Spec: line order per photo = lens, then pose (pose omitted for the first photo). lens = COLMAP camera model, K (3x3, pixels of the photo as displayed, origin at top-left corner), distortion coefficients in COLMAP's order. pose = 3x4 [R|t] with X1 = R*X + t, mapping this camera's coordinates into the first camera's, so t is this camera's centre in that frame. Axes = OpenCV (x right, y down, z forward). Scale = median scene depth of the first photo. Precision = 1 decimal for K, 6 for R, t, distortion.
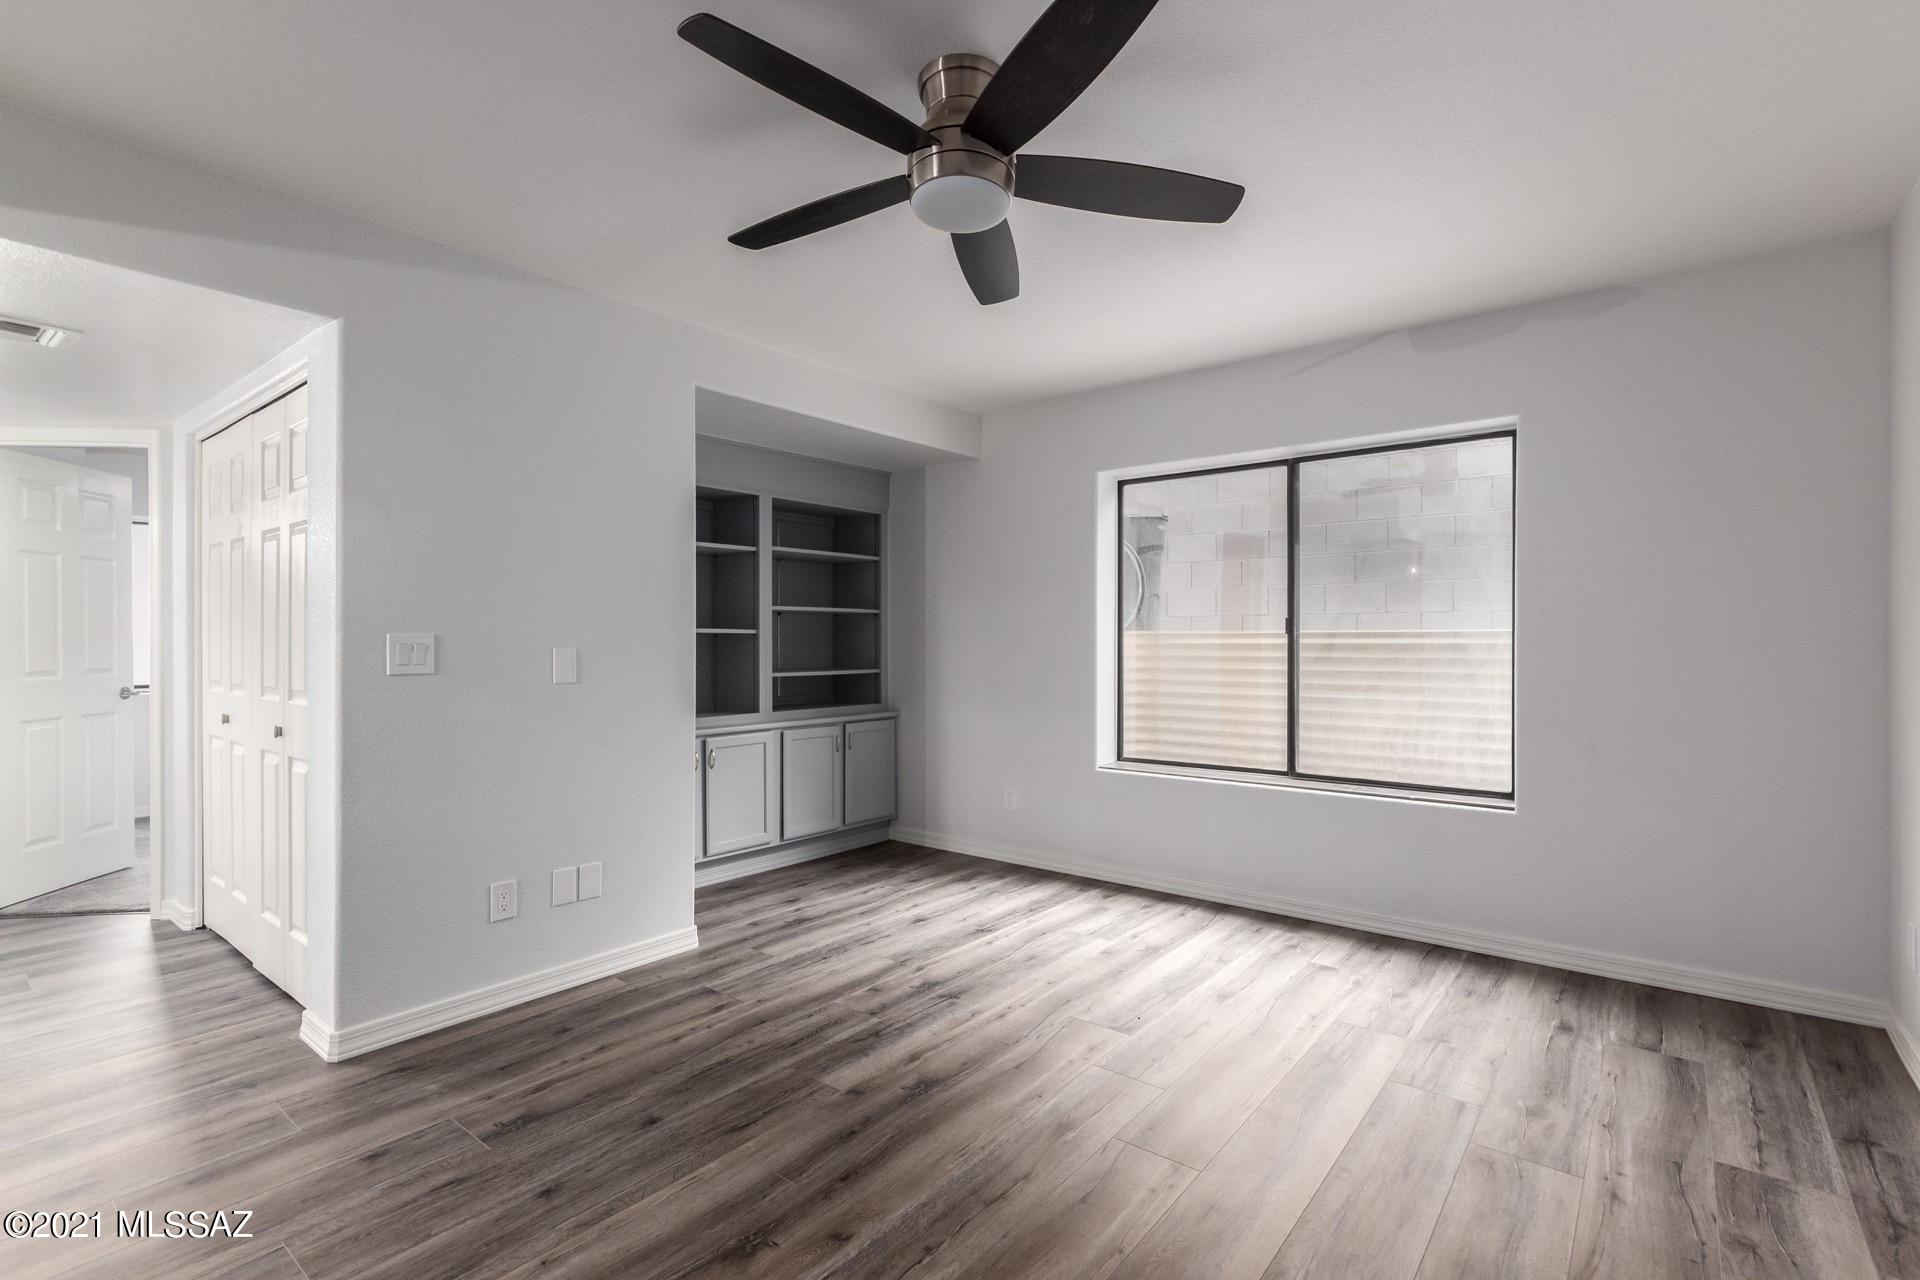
lens RADIAL K [[897.7, 0, 966.7], [0, 897.7, 640.1], [0, 0, 1]] dist [0.000360, 0.000428]
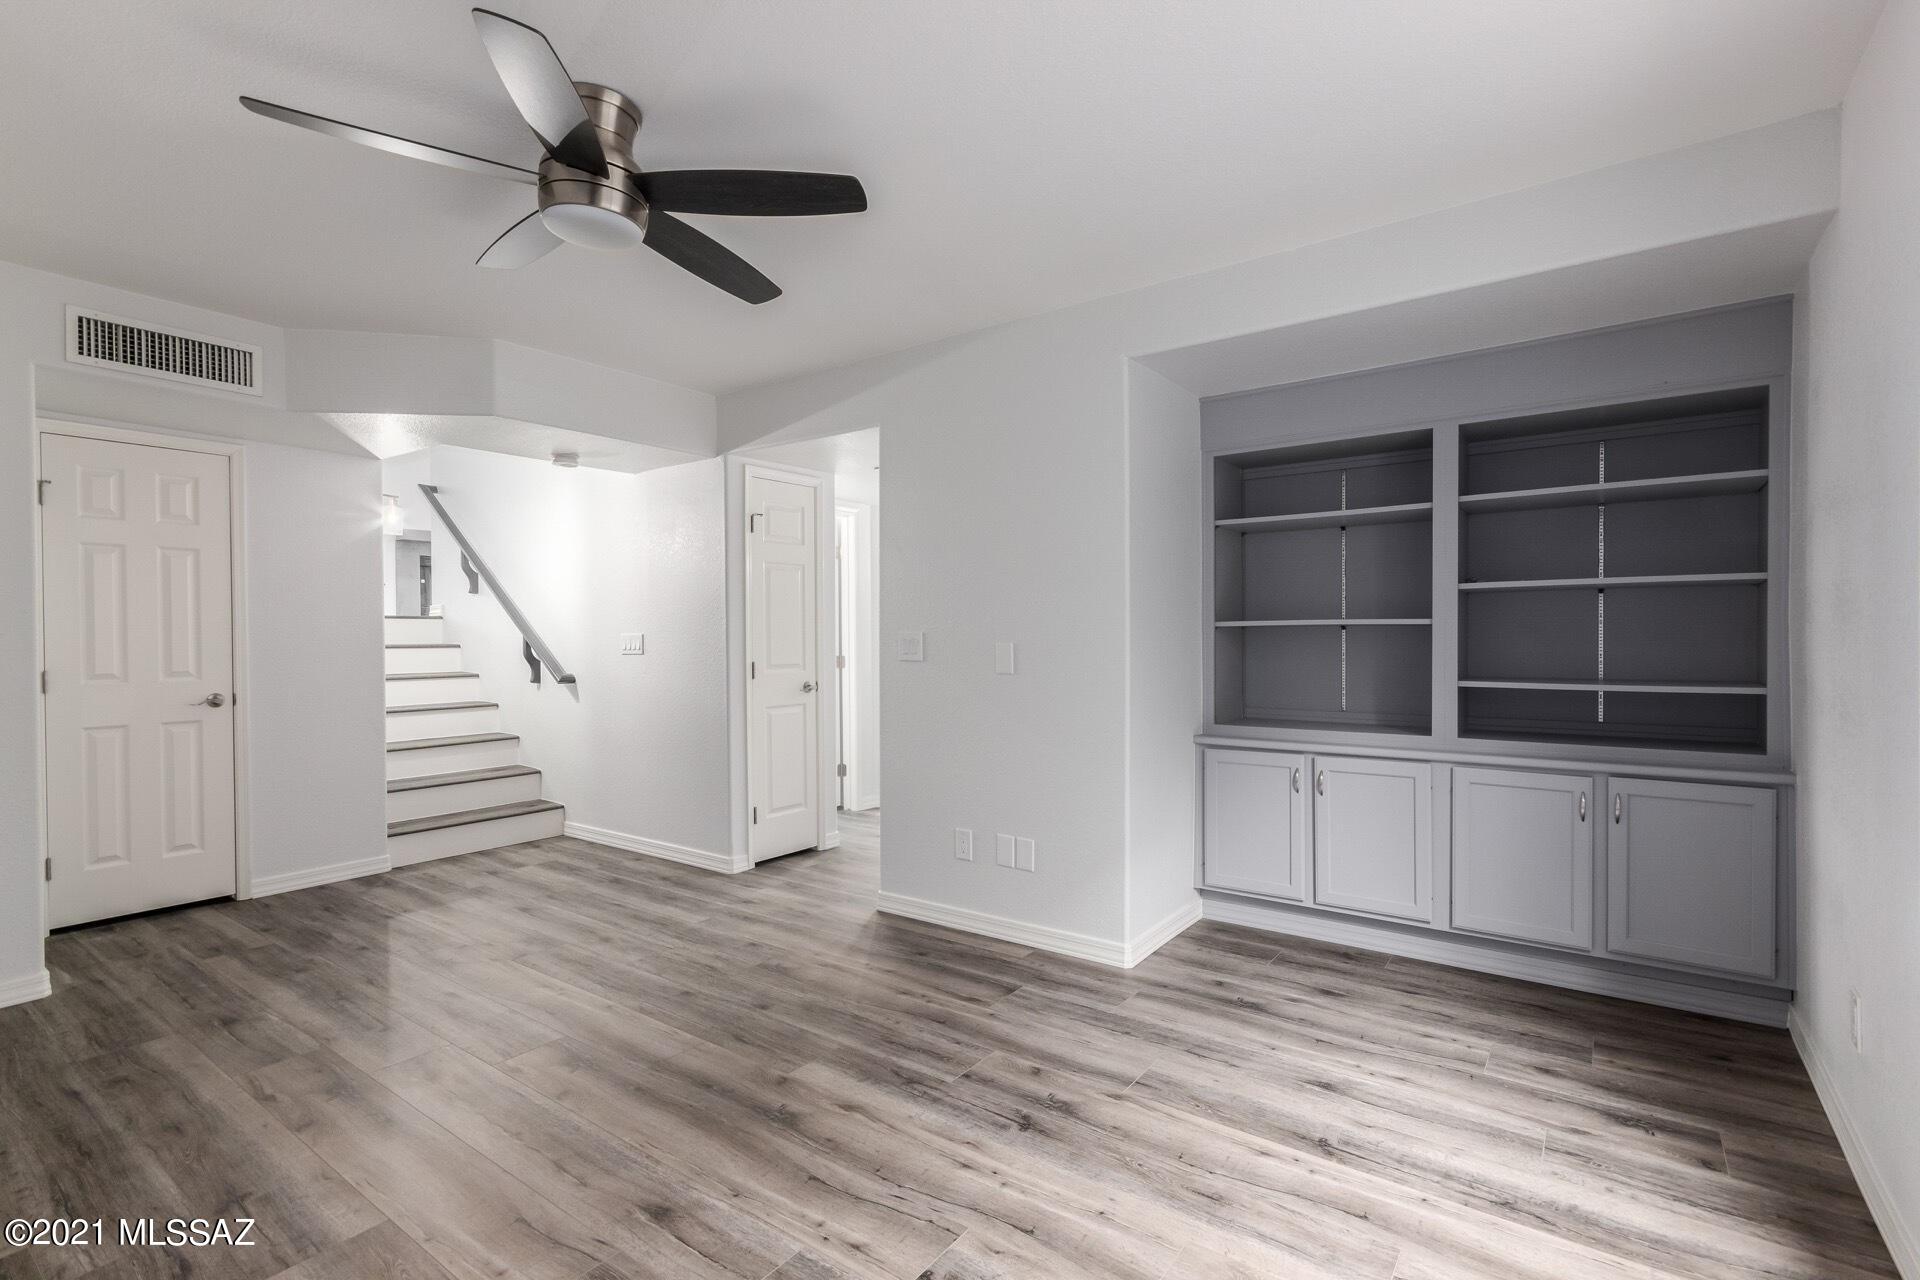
lens RADIAL K [[897.7, 0, 966.7], [0, 897.7, 640.1], [0, 0, 1]] dist [0.000360, 0.000428]
pose [[0.028601, 0.003531, -0.999585, 0.597241], [0.005863, 0.999976, 0.003700, 0.000522], [0.999574, -0.005966, 0.028579, 0.786217]]
